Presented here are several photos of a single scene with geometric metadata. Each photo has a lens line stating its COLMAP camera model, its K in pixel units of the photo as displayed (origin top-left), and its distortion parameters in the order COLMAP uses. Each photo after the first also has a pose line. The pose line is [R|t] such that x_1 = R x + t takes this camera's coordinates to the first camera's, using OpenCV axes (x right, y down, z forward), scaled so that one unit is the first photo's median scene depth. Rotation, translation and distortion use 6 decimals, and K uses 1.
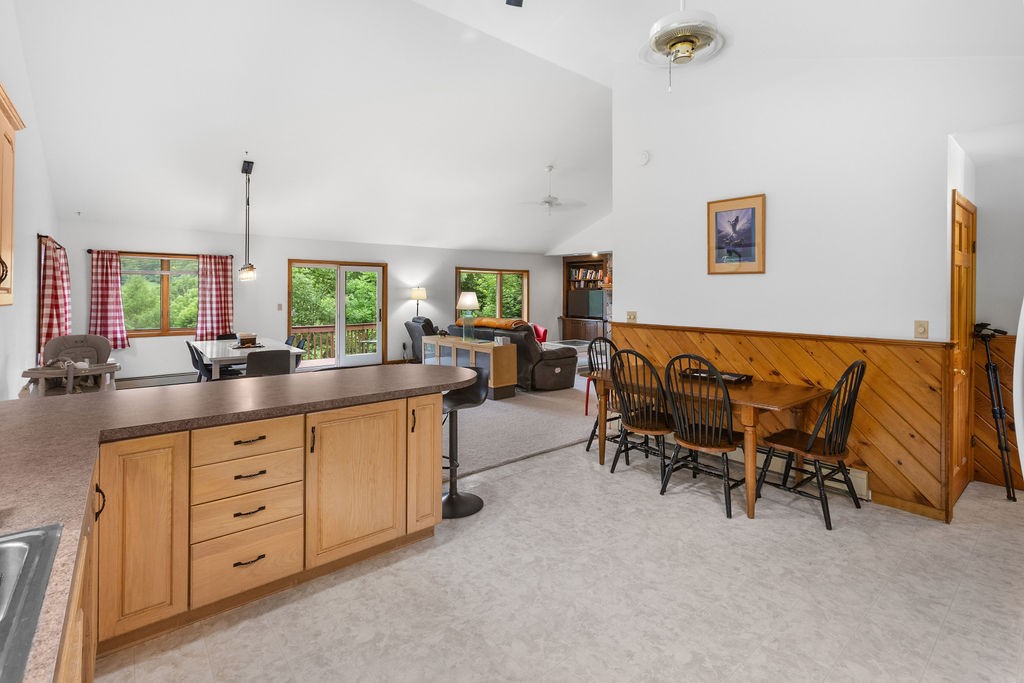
lens RADIAL K [[484.2, 0, 509.7], [0, 484.2, 279.0], [0, 0, 1]] dist [0.025561, 0.000253]
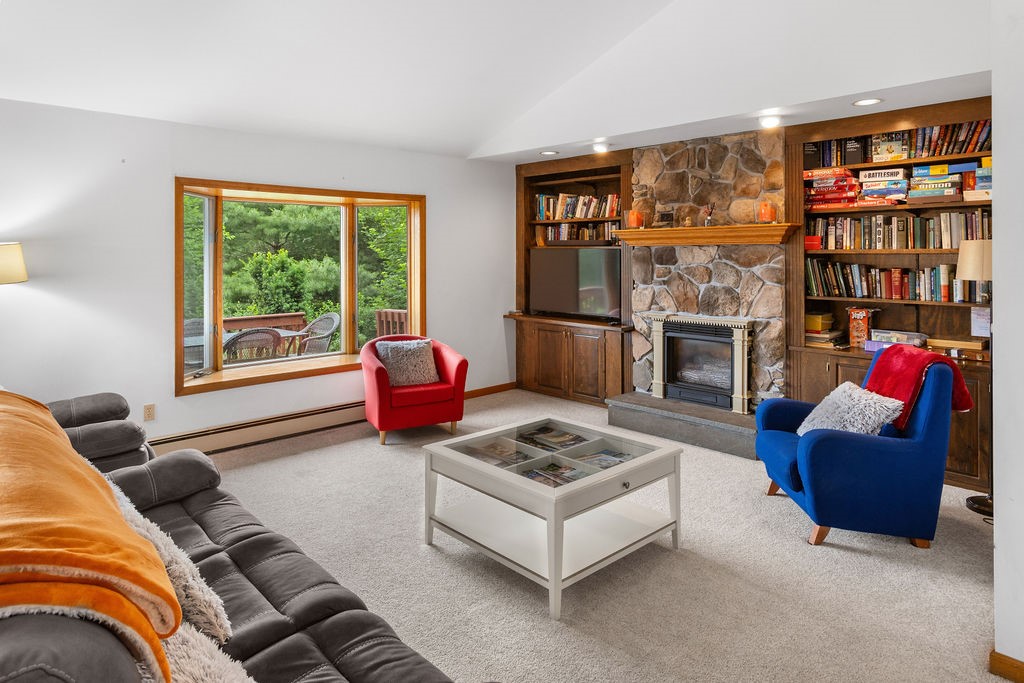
lens RADIAL K [[631.5, 0, 507.4], [0, 631.5, 257.0], [0, 0, 1]] dist [0.020440, 0.000575]
pose [[0.997061, -0.005807, 0.076394, 0.063221], [0.002977, 0.999307, 0.037102, 0.011769], [-0.076556, -0.036765, 0.996387, 0.485470]]
